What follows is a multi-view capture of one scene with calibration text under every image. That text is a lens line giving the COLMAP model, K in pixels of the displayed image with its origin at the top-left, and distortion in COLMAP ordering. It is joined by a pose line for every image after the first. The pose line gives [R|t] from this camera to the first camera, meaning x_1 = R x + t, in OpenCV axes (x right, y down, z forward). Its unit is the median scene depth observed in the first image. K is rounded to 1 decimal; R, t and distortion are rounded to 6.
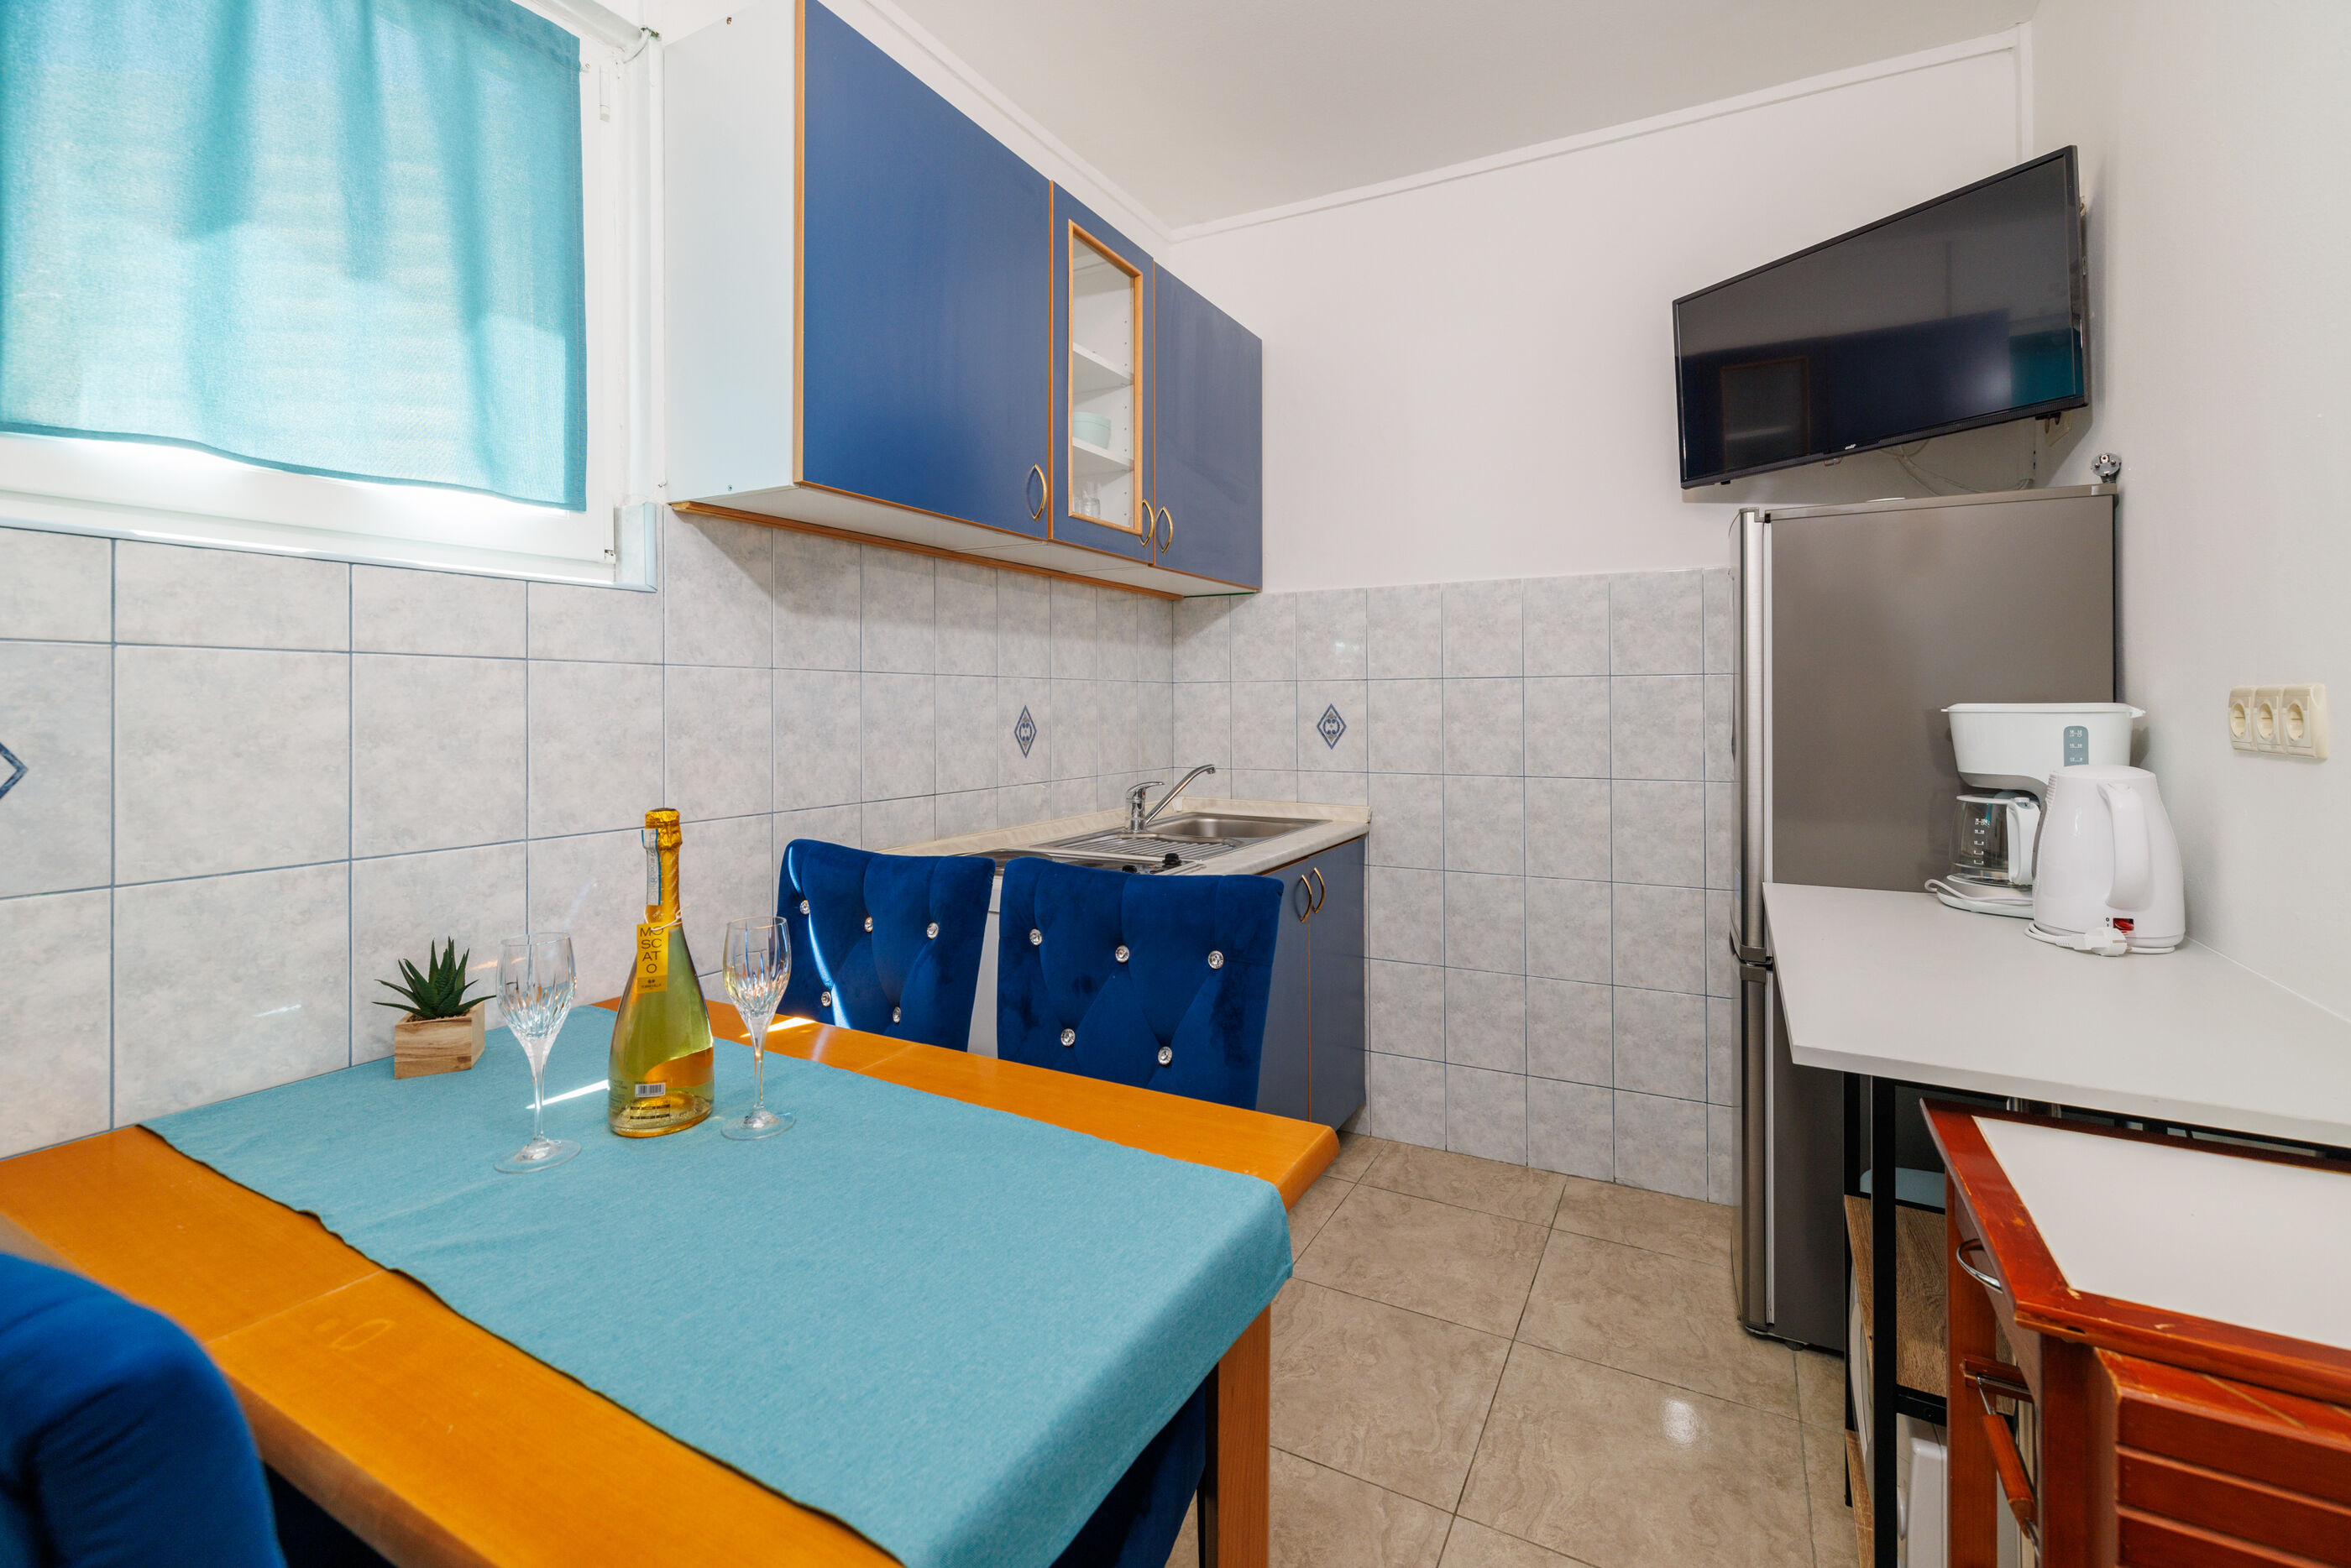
lens RADIAL K [[1016.2, 0, 1185.8], [0, 1016.2, 715.0], [0, 0, 1]] dist [-0.000450, 0.001805]
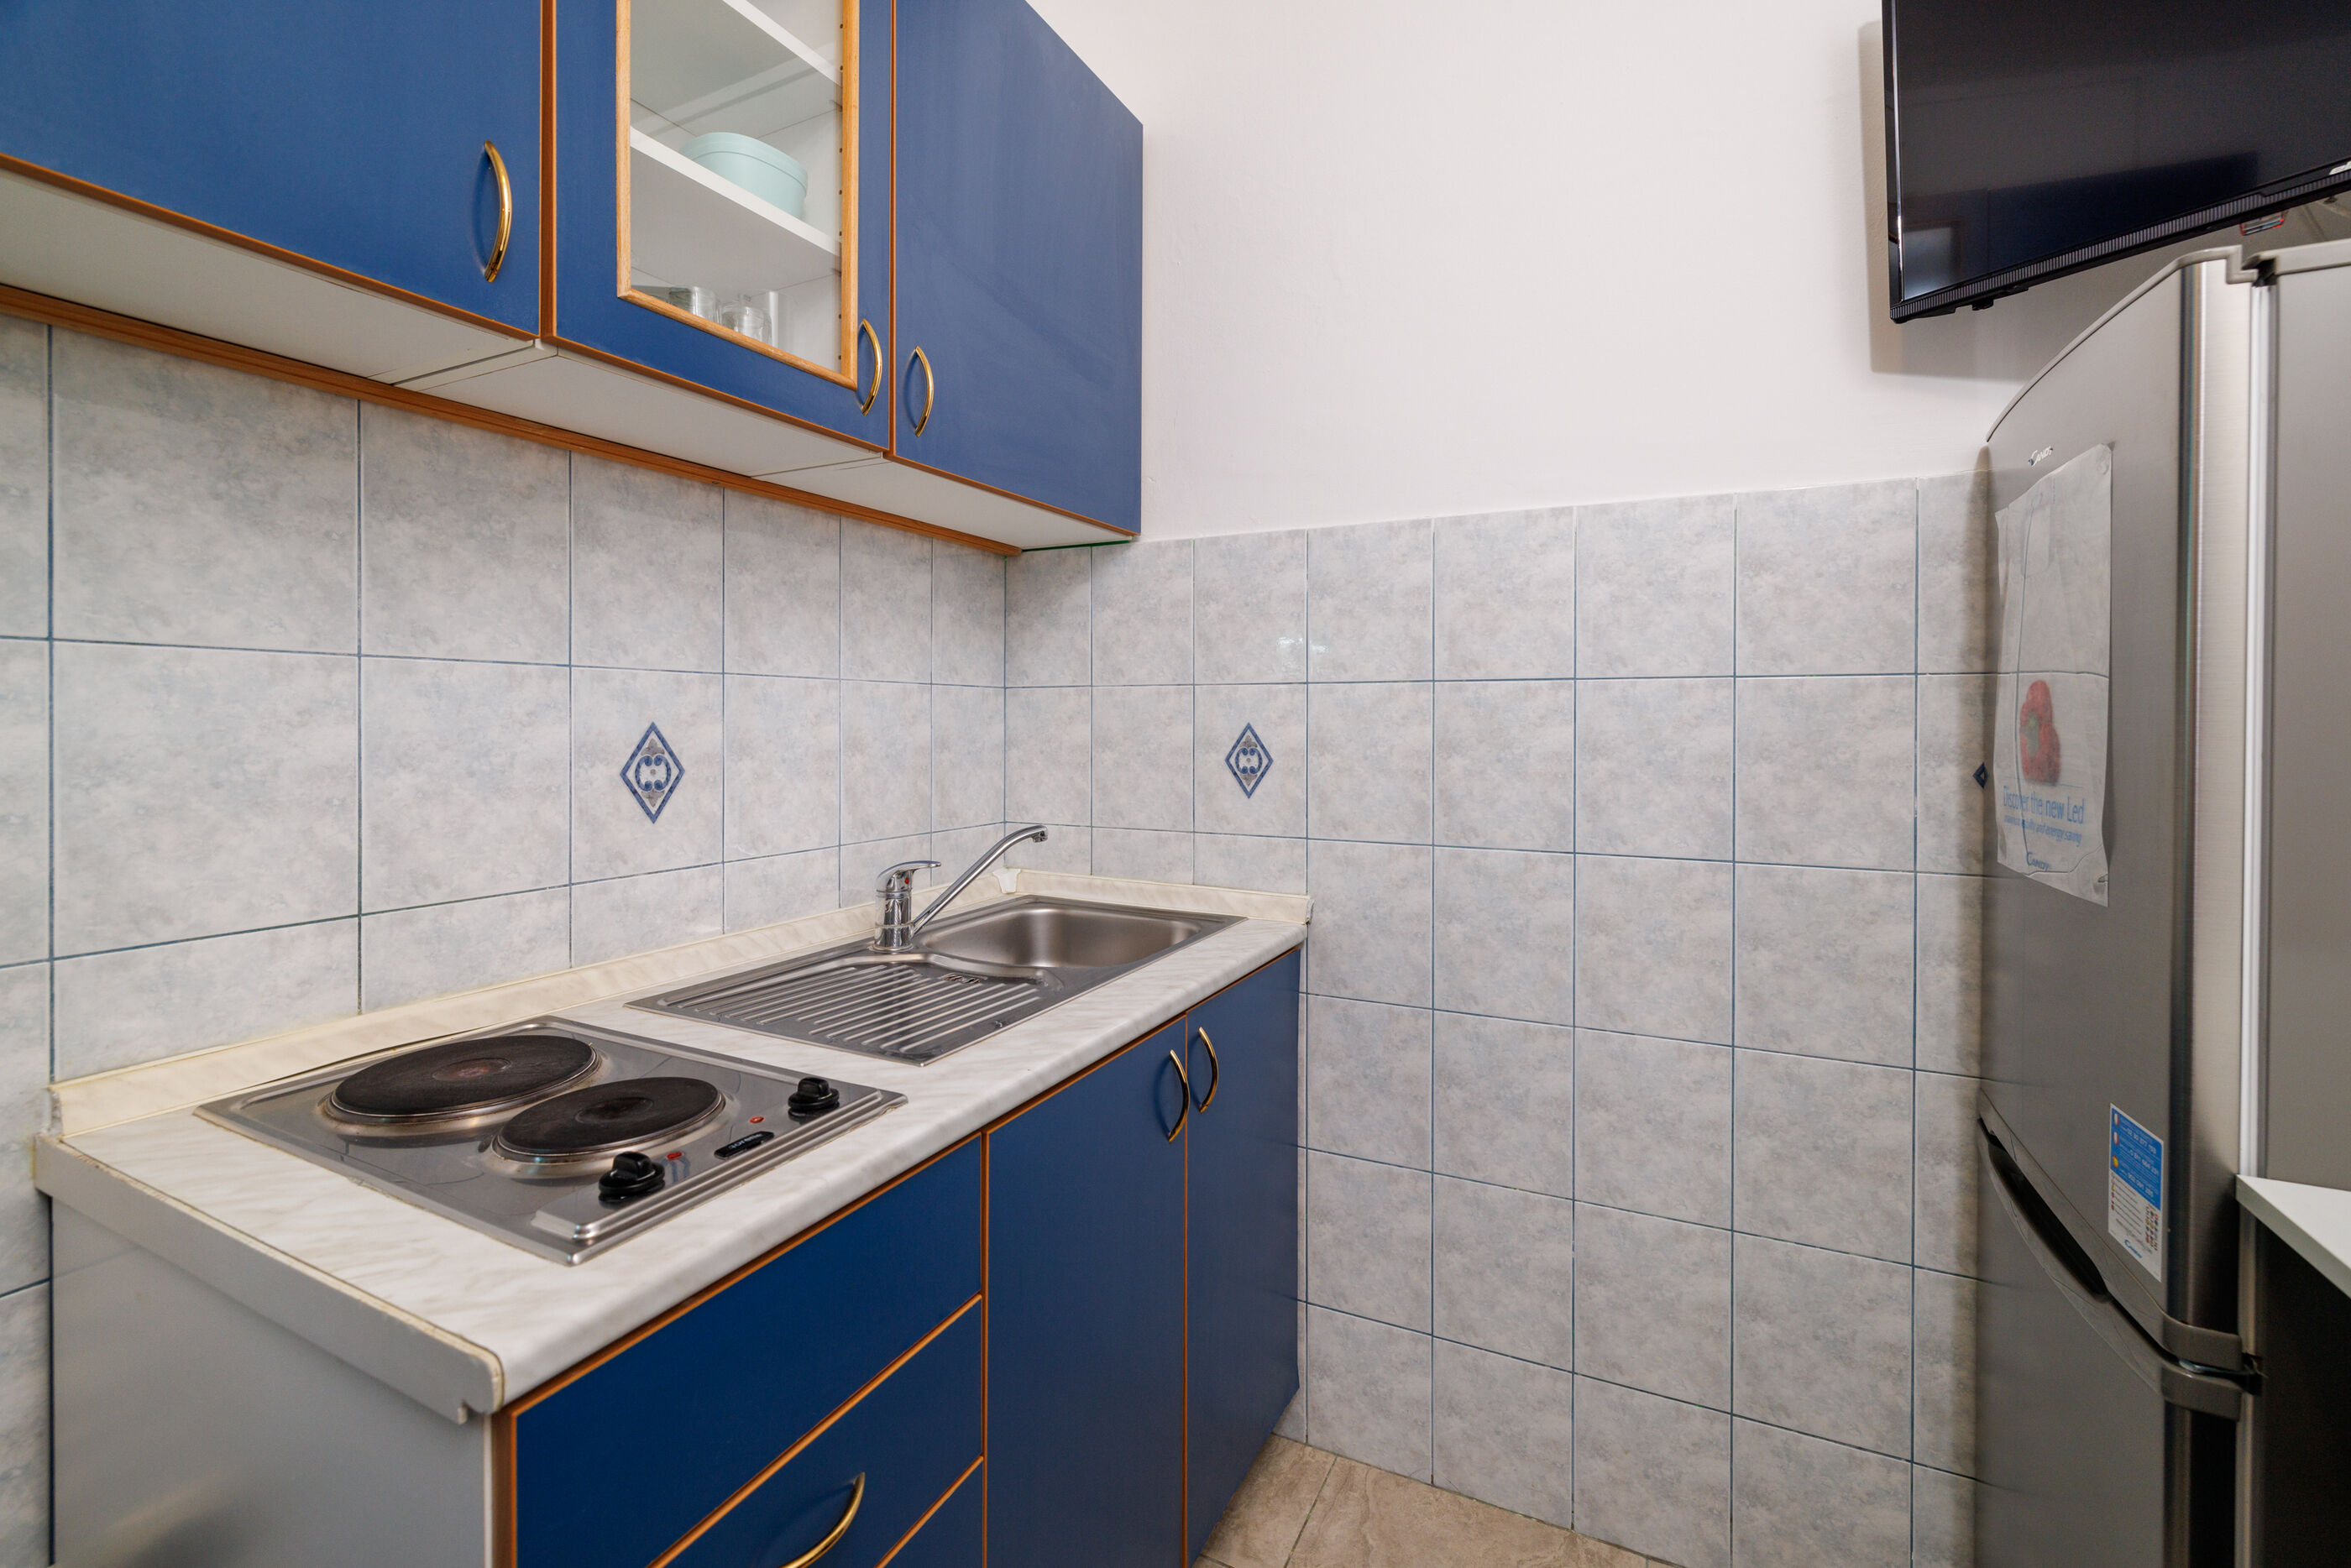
lens RADIAL K [[1016.2, 0, 1190.1], [0, 1016.2, 742.5], [0, 0, 1]] dist [-0.000450, 0.001805]
pose [[0.999603, 0.006909, 0.027316, 0.100812], [-0.007216, 0.999912, 0.011137, -0.006572], [-0.027237, -0.011329, 0.999565, 0.436686]]
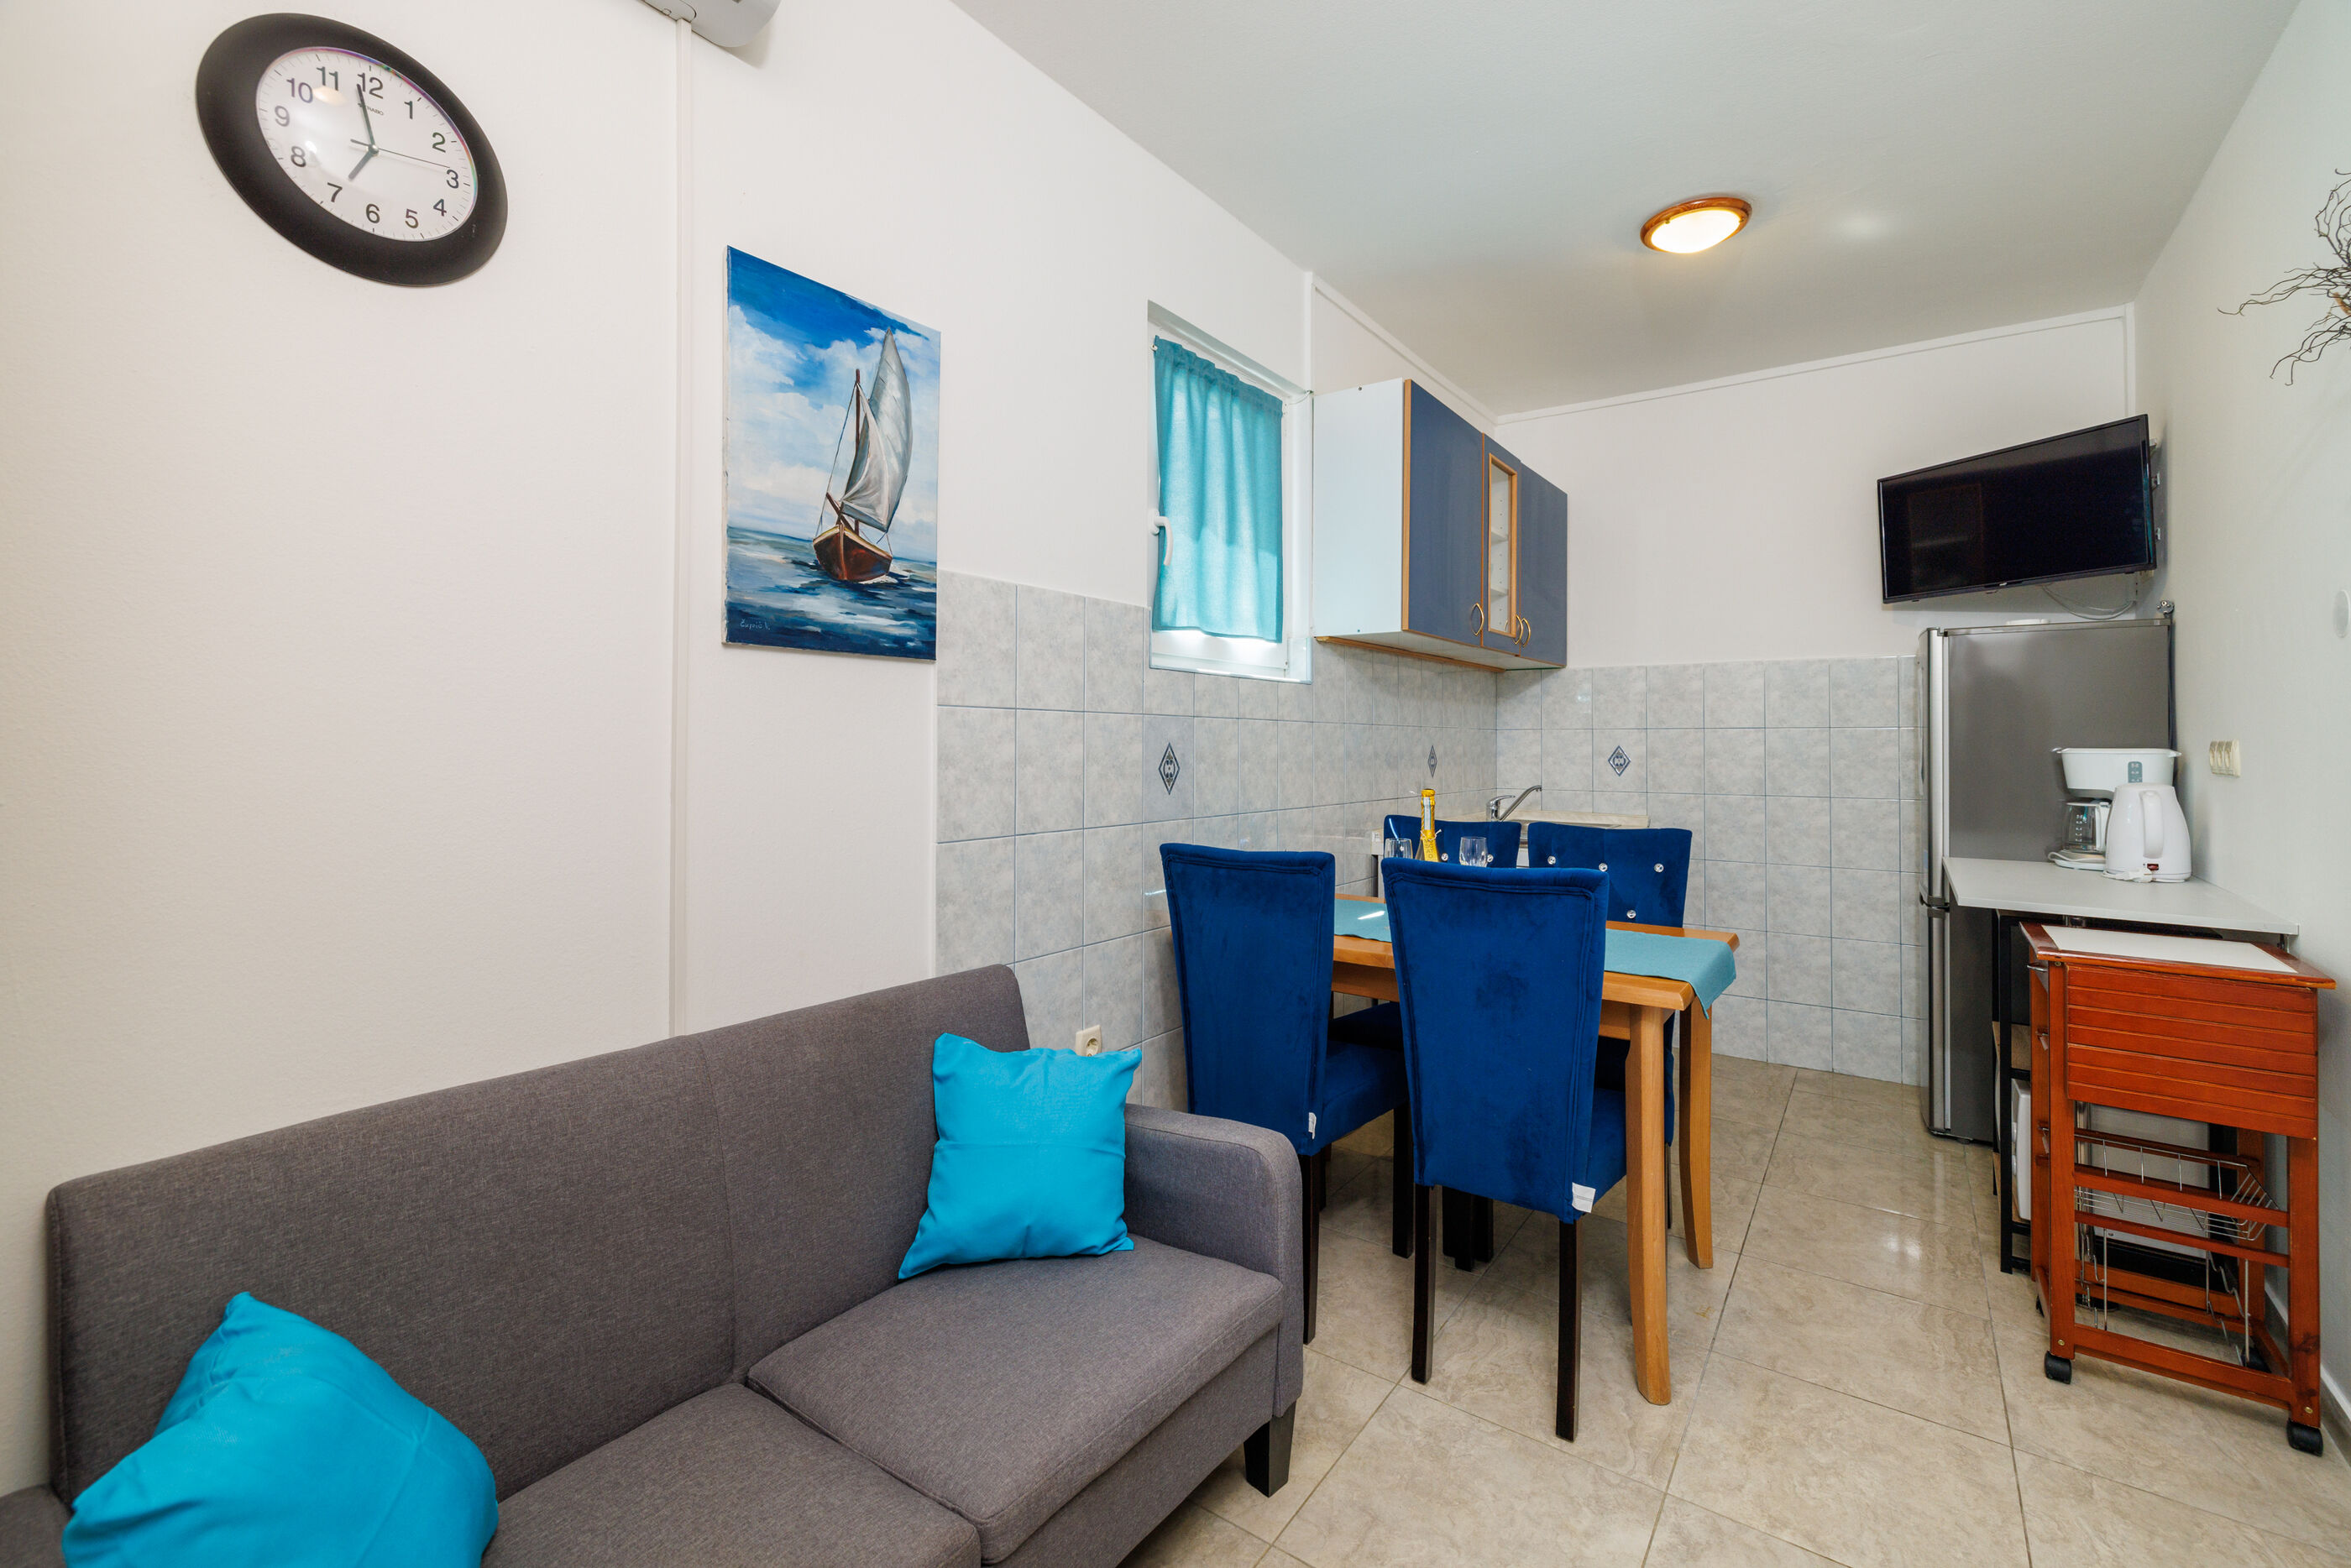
lens RADIAL K [[1016.2, 0, 1183.0], [0, 1016.2, 740.6], [0, 0, 1]] dist [-0.000450, 0.001805]
pose [[0.992372, 0.007667, -0.123045, -0.324014], [-0.009265, 0.999880, -0.012415, 0.006832], [0.122935, 0.013460, 0.992323, -0.564735]]
